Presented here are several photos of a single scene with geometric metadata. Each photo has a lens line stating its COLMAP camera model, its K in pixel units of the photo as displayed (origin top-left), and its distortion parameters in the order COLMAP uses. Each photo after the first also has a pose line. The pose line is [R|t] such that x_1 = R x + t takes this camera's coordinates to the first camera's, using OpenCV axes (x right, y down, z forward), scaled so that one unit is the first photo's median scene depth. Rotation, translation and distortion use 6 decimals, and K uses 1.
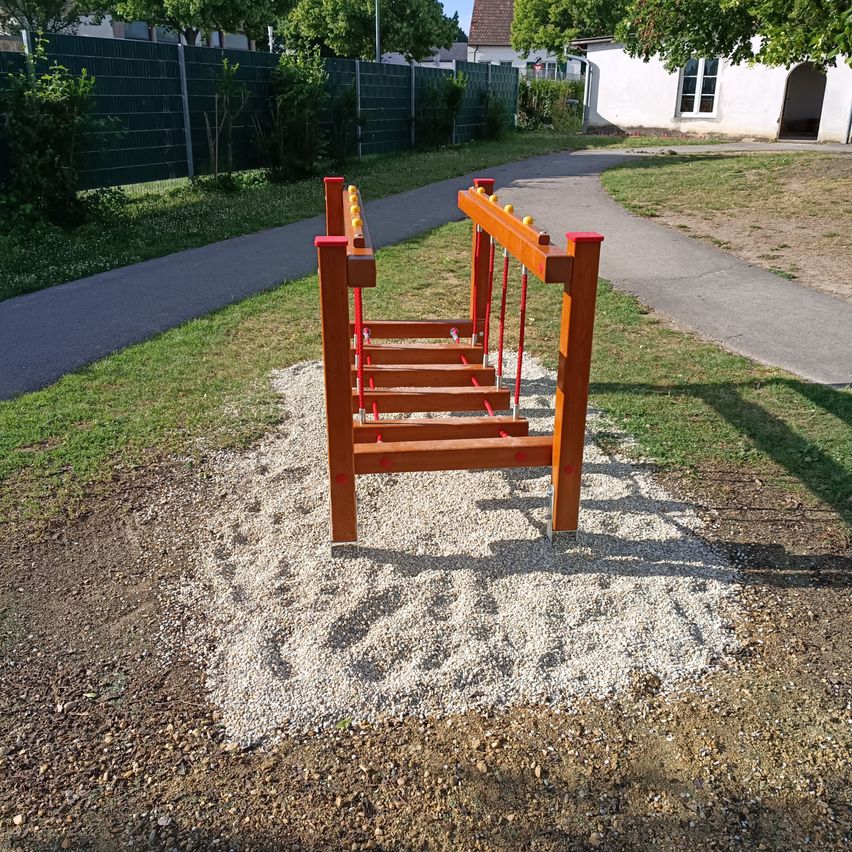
lens RADIAL K [[854.9, 0, 425.6], [0, 854.9, 426.3], [0, 0, 1]] dist [-0.012461, 0.000000]
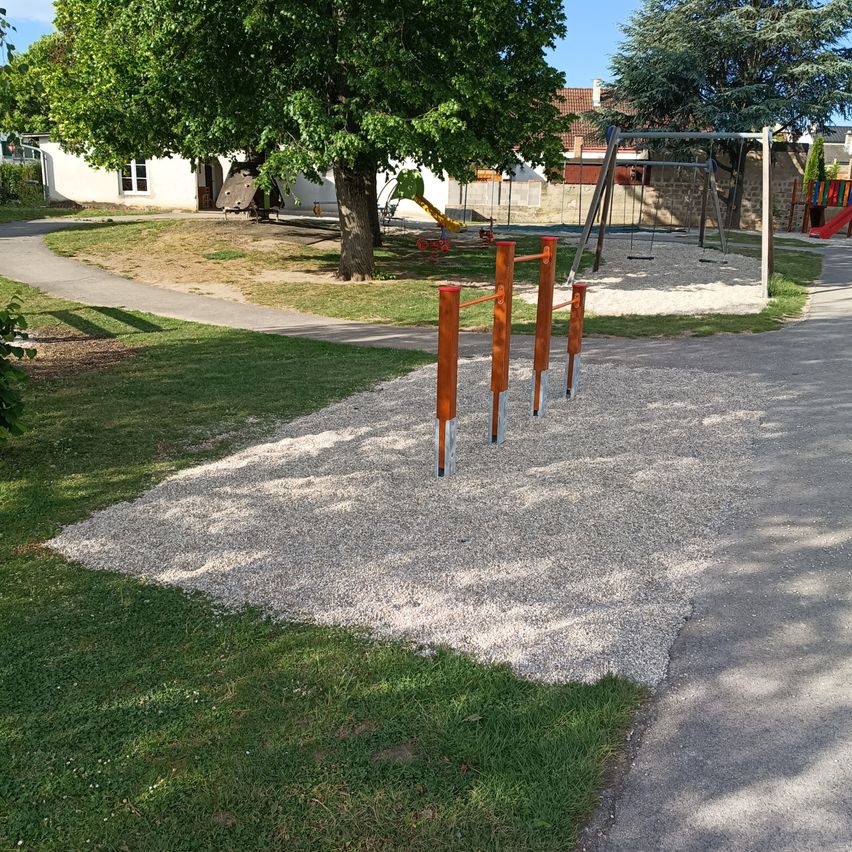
lens RADIAL K [[854.9, 0, 425.4], [0, 854.9, 426.2], [0, 0, 1]] dist [-0.012461, 0.000000]
pose [[0.857355, -0.126242, 0.499004, -0.001708], [0.165786, 0.985522, -0.035517, 0.113380], [-0.487296, 0.113179, 0.865871, -0.325739]]
